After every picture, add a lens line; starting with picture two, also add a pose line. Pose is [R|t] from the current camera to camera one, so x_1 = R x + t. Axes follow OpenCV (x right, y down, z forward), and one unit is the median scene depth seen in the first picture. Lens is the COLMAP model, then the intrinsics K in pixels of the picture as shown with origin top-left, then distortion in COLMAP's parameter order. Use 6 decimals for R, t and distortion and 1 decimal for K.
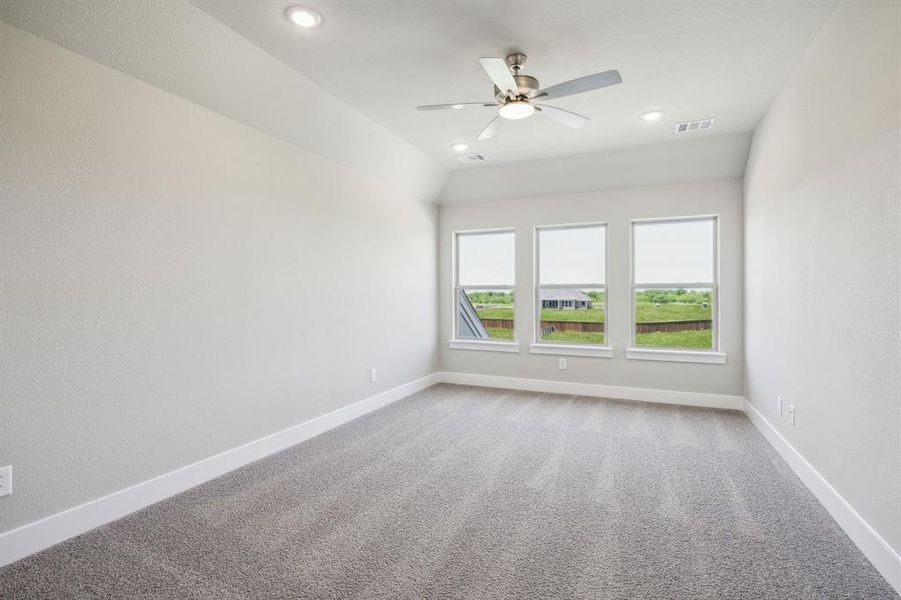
lens RADIAL K [[354.0, 0, 452.3], [0, 354.0, 296.6], [0, 0, 1]] dist [-0.000546, -0.000013]
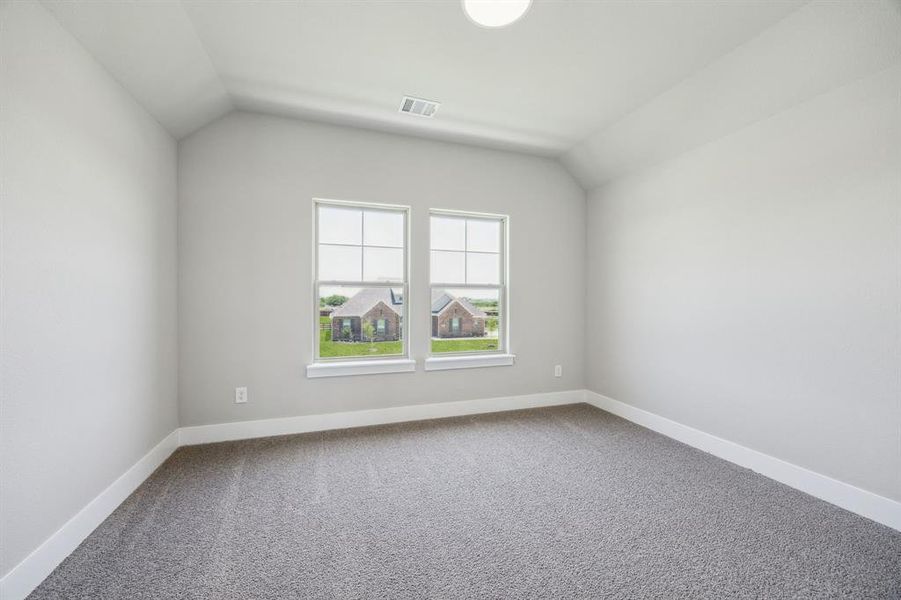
lens RADIAL K [[498.2, 0, 450.7], [0, 498.2, 293.8], [0, 0, 1]] dist [-0.000690, -0.000091]
pose [[0.679889, 0.010284, 0.733243, -0.338576], [-0.004812, 0.999943, -0.009563, 0.000151], [-0.733299, 0.002973, 0.679900, 0.133819]]
